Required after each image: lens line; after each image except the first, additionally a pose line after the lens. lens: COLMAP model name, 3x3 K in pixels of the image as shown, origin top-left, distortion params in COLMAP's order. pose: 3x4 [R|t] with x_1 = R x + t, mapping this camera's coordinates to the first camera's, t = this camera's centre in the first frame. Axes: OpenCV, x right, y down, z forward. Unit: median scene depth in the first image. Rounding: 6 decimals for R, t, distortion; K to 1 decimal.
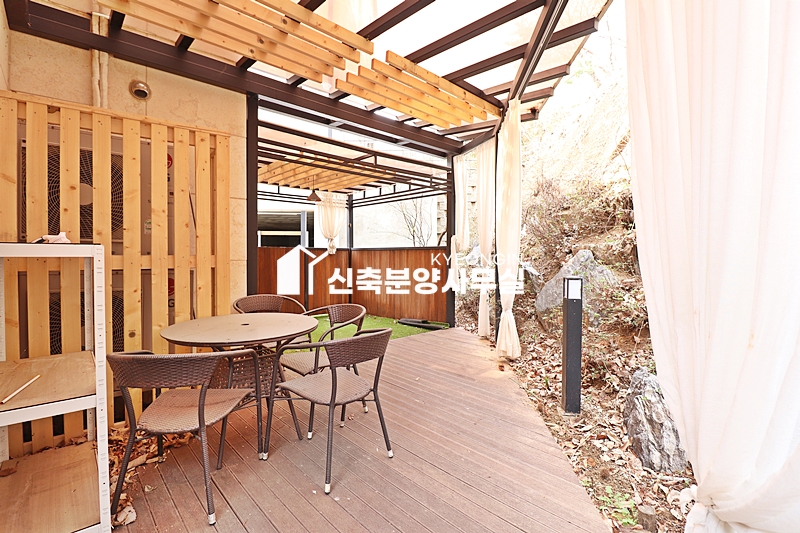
lens RADIAL K [[368.4, 0, 397.1], [0, 368.4, 263.2], [0, 0, 1]] dist [-0.005834, -0.009834]
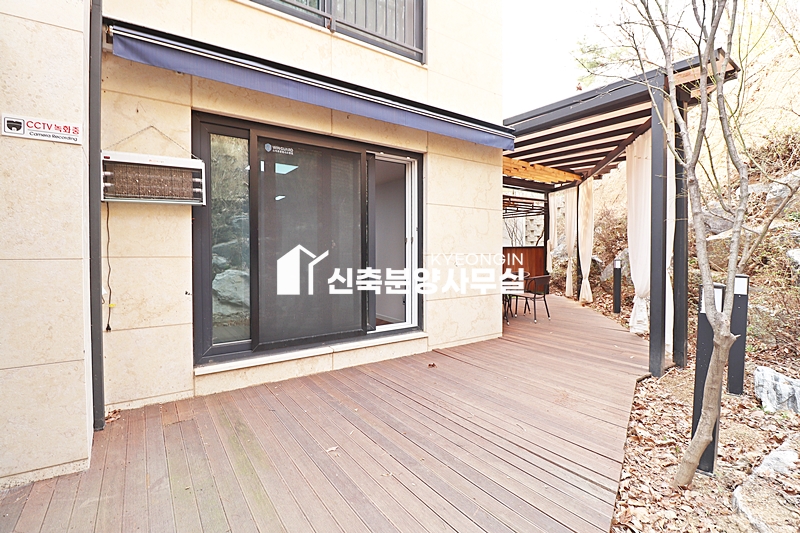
lens RADIAL K [[368.4, 0, 403.4], [0, 368.4, 261.5], [0, 0, 1]] dist [-0.005834, -0.009834]
pose [[0.992279, -0.002028, -0.124006, -0.346357], [0.002060, 0.999998, 0.000129, 0.026262], [0.124005, -0.000384, 0.992282, -0.878074]]
